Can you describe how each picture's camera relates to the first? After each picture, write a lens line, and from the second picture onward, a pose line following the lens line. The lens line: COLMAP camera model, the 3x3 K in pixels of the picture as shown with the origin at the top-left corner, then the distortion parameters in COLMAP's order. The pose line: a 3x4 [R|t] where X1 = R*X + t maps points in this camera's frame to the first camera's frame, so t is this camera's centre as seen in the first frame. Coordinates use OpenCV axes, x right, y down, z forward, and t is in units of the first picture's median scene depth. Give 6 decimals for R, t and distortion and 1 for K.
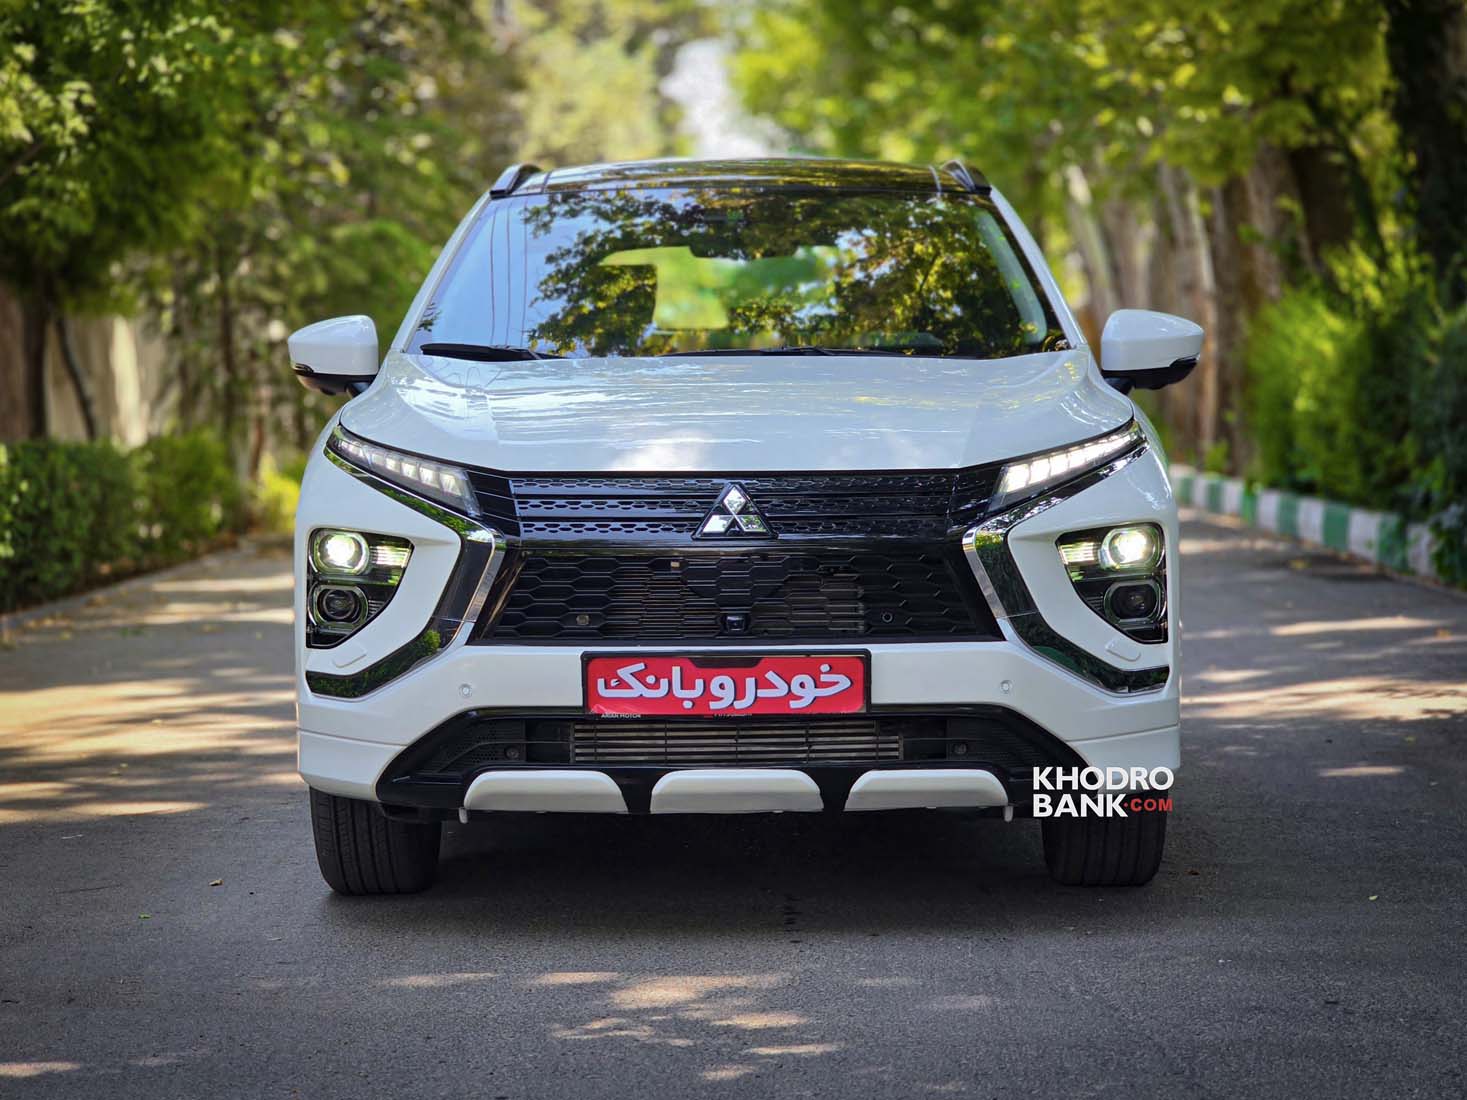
lens RADIAL K [[2821.0, 0, 733.5], [0, 2821.0, 550.0], [0, 0, 1]] dist [-0.334443, 2.818888]
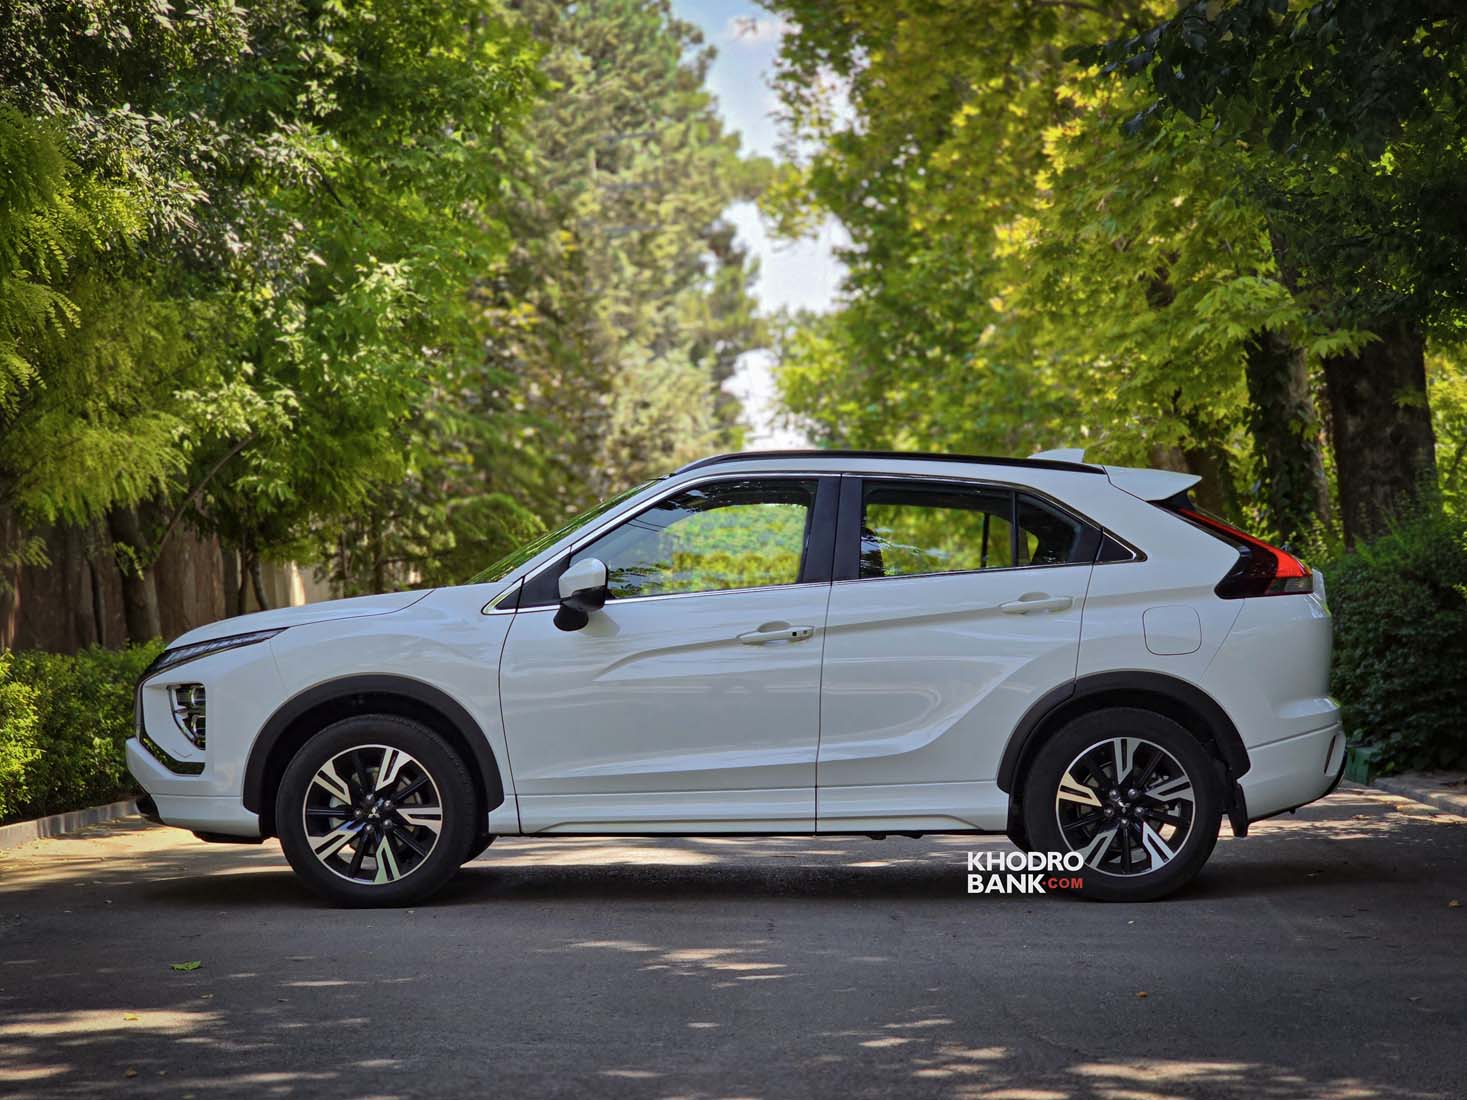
lens RADIAL K [[2821.0, 0, 733.5], [0, 2821.0, 550.0], [0, 0, 1]] dist [-0.334443, 2.818888]
pose [[0.999542, 0.015568, -0.025961, 0.017782], [-0.017991, 0.995234, -0.095842, 0.031797], [0.024345, 0.096265, 0.995058, -0.295787]]
